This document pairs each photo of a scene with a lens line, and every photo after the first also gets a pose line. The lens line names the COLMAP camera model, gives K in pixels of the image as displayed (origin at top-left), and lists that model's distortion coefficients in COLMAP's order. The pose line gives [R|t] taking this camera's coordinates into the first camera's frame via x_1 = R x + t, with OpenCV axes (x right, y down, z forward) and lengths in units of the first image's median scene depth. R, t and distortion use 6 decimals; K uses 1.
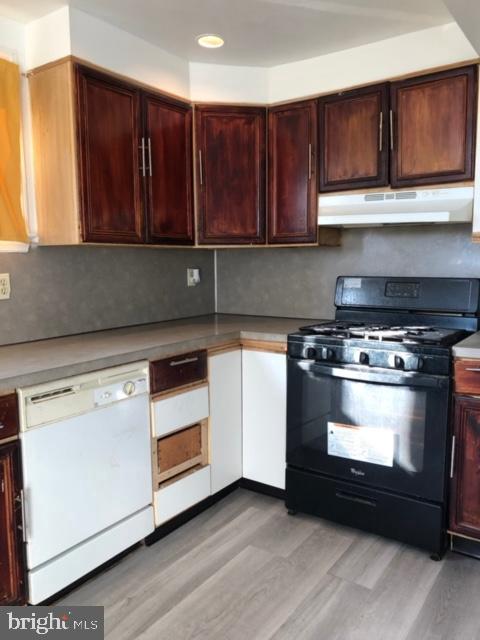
lens RADIAL K [[521.1, 0, 239.2], [0, 521.1, 321.7], [0, 0, 1]] dist [0.026705, -0.020053]
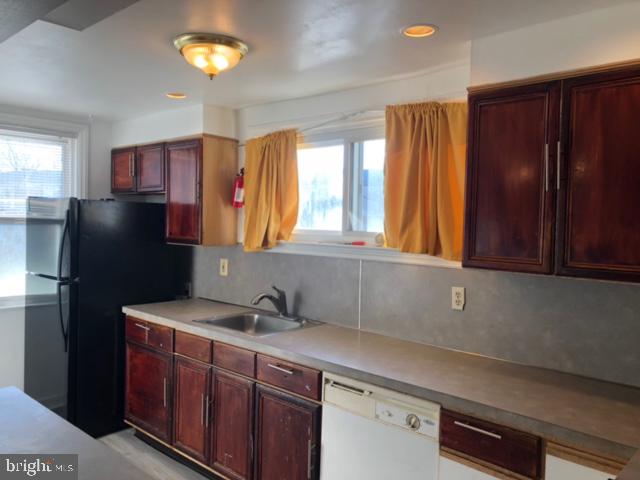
lens RADIAL K [[521.1, 0, 320.3], [0, 521.1, 237.6], [0, 0, 1]] dist [0.026705, -0.020053]
pose [[-0.178739, 0.042375, -0.982984, 0.749156], [-0.121125, 0.990525, 0.064724, -0.249538], [0.976413, 0.130632, -0.171912, 0.937575]]
